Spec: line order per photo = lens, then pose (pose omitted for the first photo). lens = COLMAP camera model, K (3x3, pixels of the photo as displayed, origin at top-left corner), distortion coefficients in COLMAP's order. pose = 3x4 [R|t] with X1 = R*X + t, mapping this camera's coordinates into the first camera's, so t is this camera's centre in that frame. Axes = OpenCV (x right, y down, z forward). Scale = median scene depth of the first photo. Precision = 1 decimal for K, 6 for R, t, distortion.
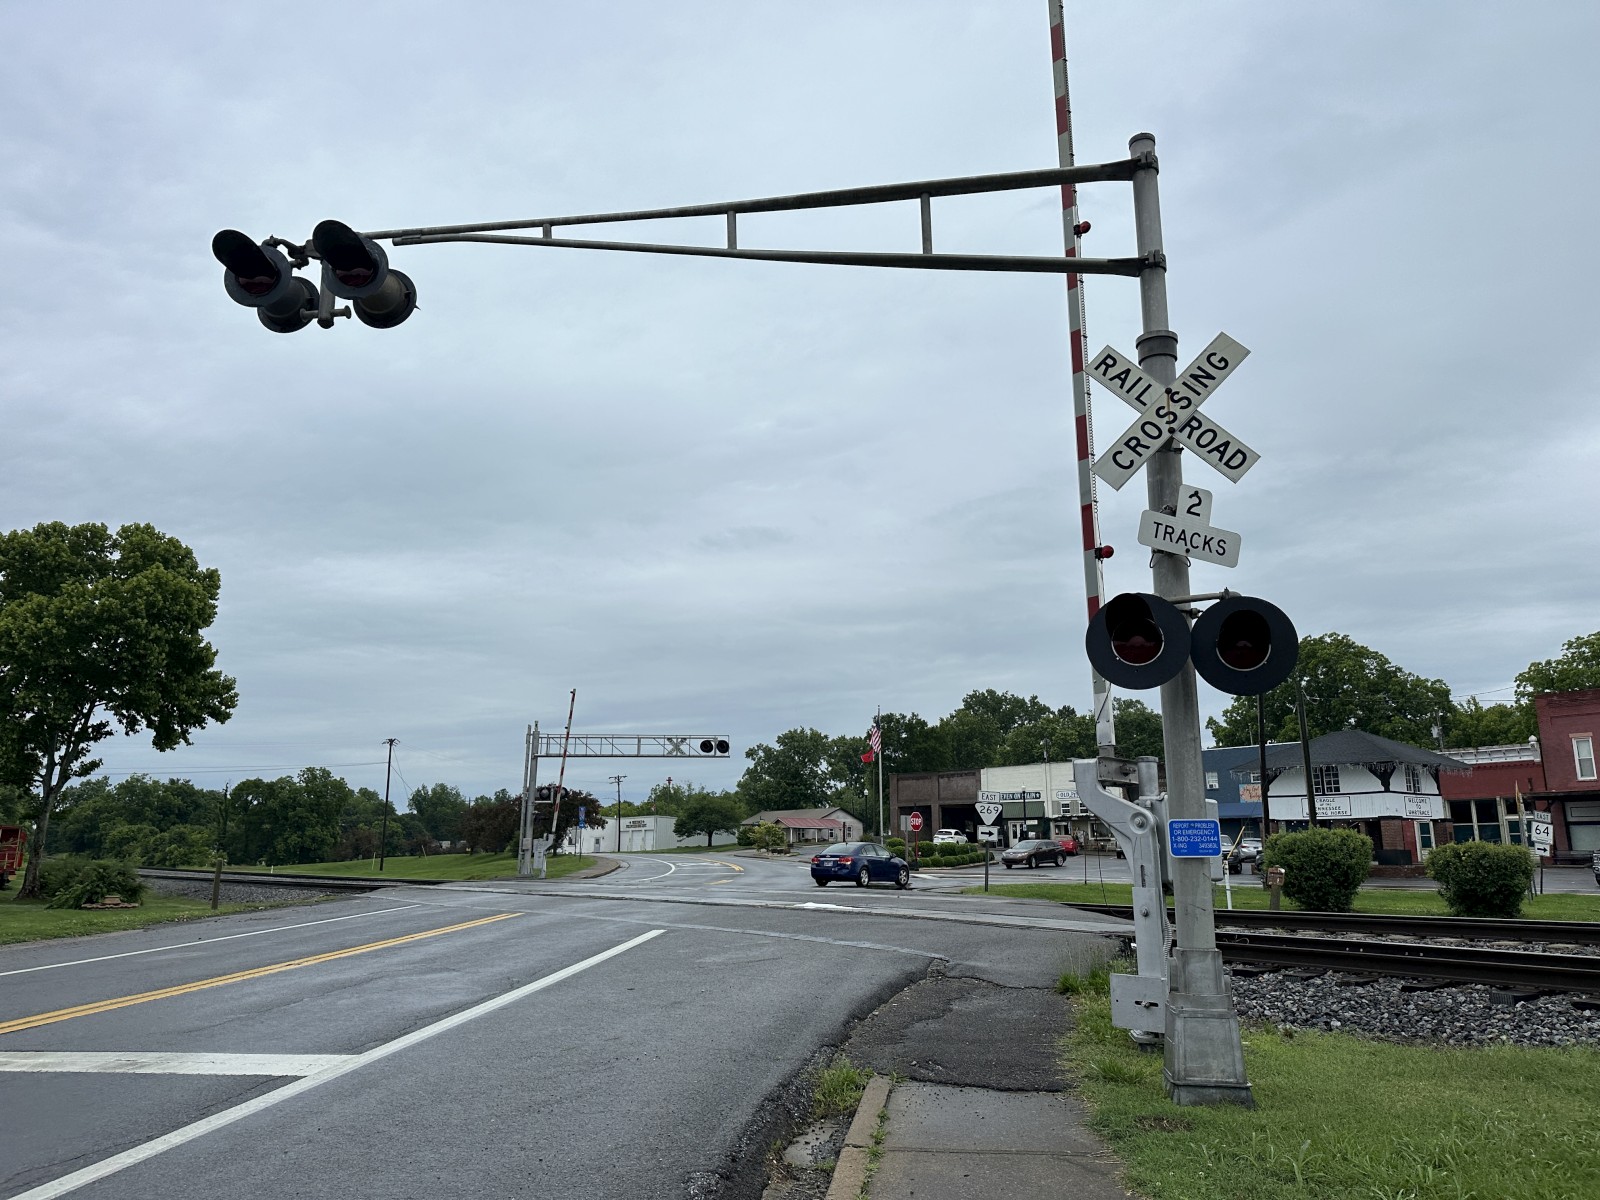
lens RADIAL K [[1126.8, 0, 799.1], [0, 1126.8, 624.7], [0, 0, 1]] dist [0.051784, -0.092926]
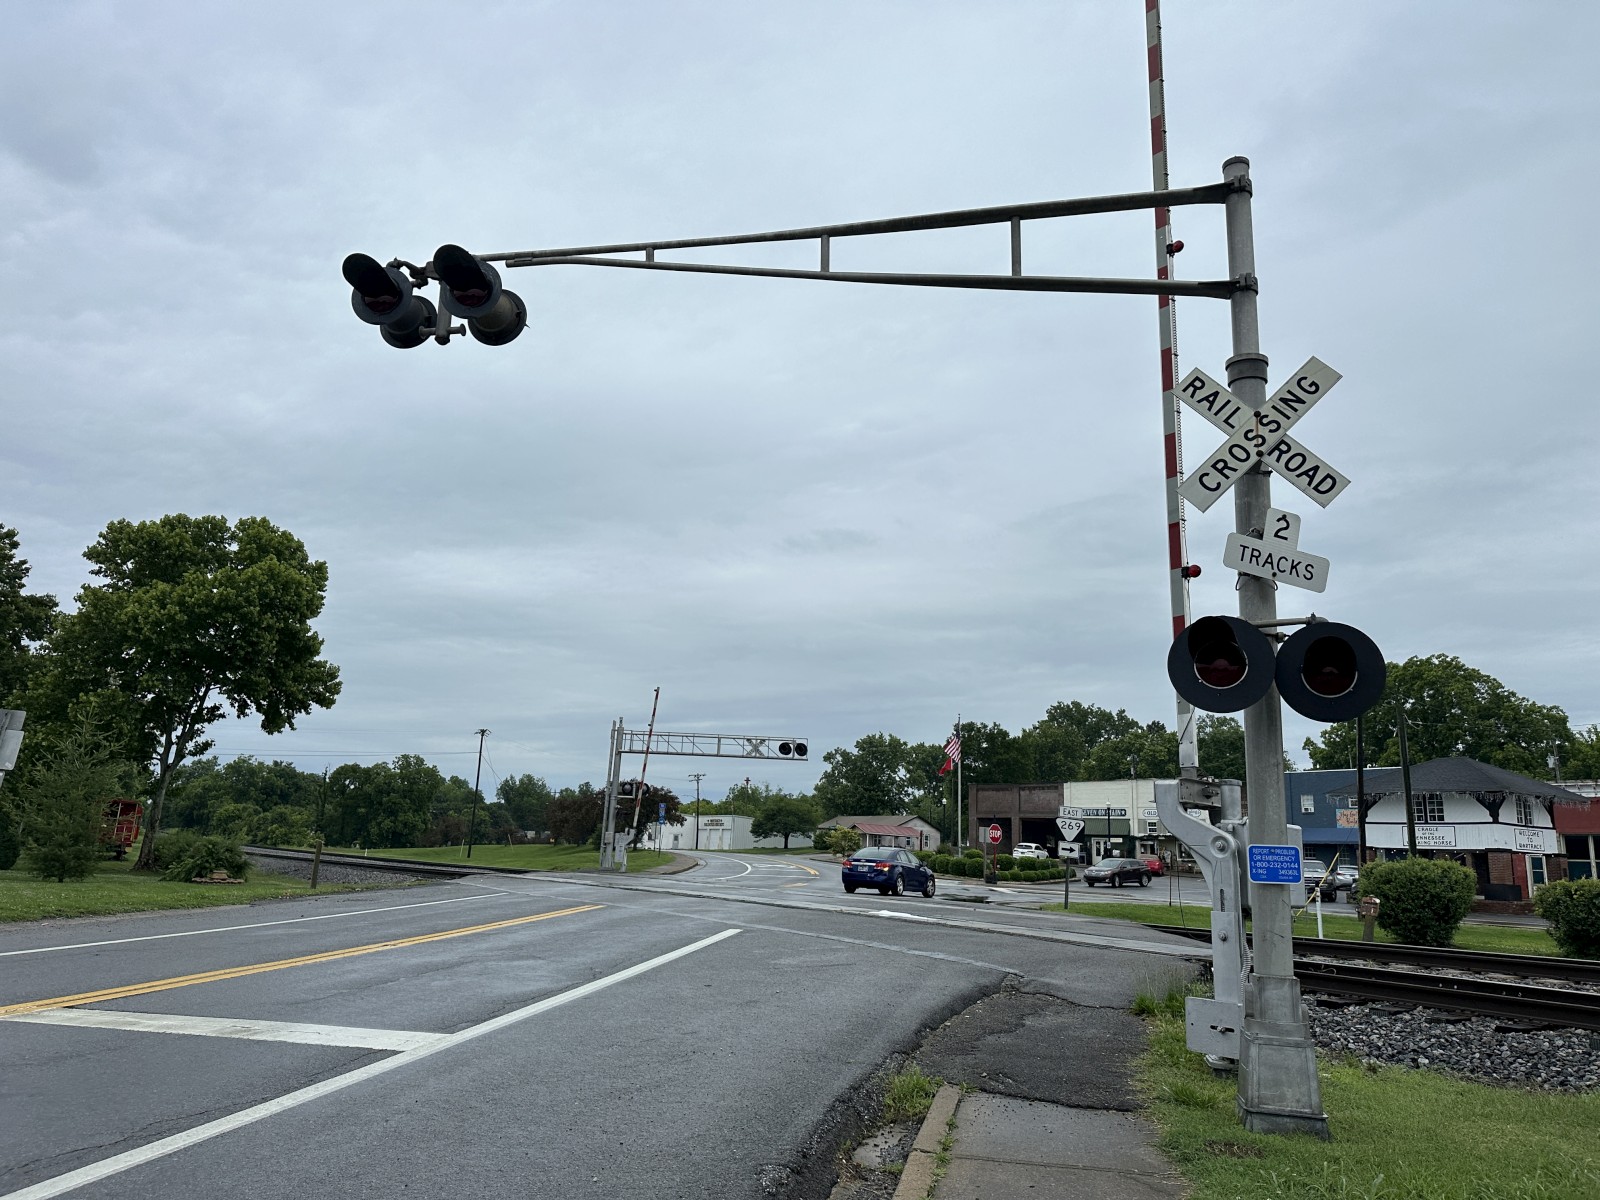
lens RADIAL K [[1122.0, 0, 773.2], [0, 1122.0, 599.1], [0, 0, 1]] dist [0.081586, -0.146416]
pose [[0.995089, 0.024733, -0.095844, 0.000070], [-0.027176, 0.999336, -0.024274, -0.001495], [0.095180, 0.026759, 0.995100, -0.006951]]
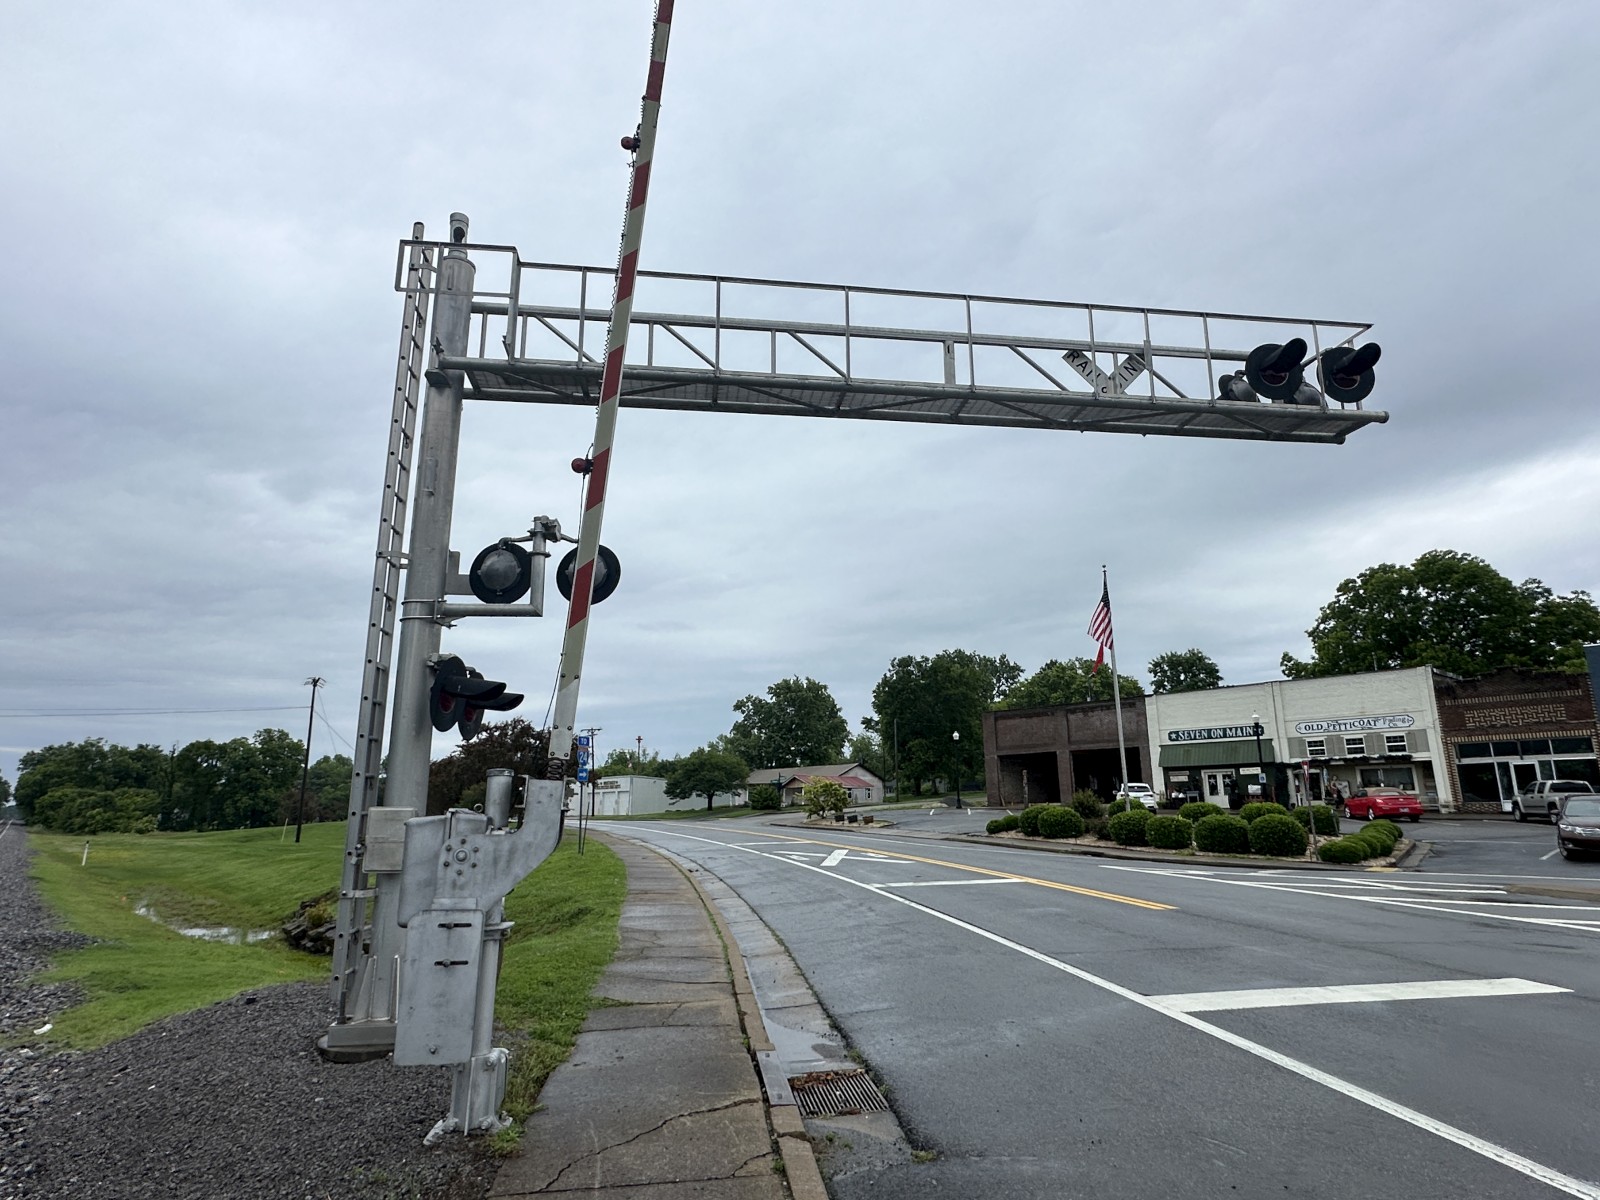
lens RADIAL K [[889.0, 0, 800.0], [0, 889.0, 600.0], [0, 0, 1]] dist [-0.054800, 0.046170]
pose [[0.995298, 0.012211, 0.096087, -0.220931], [-0.008951, 0.999372, -0.034283, 0.185571], [-0.096446, 0.033262, 0.994782, 0.995312]]
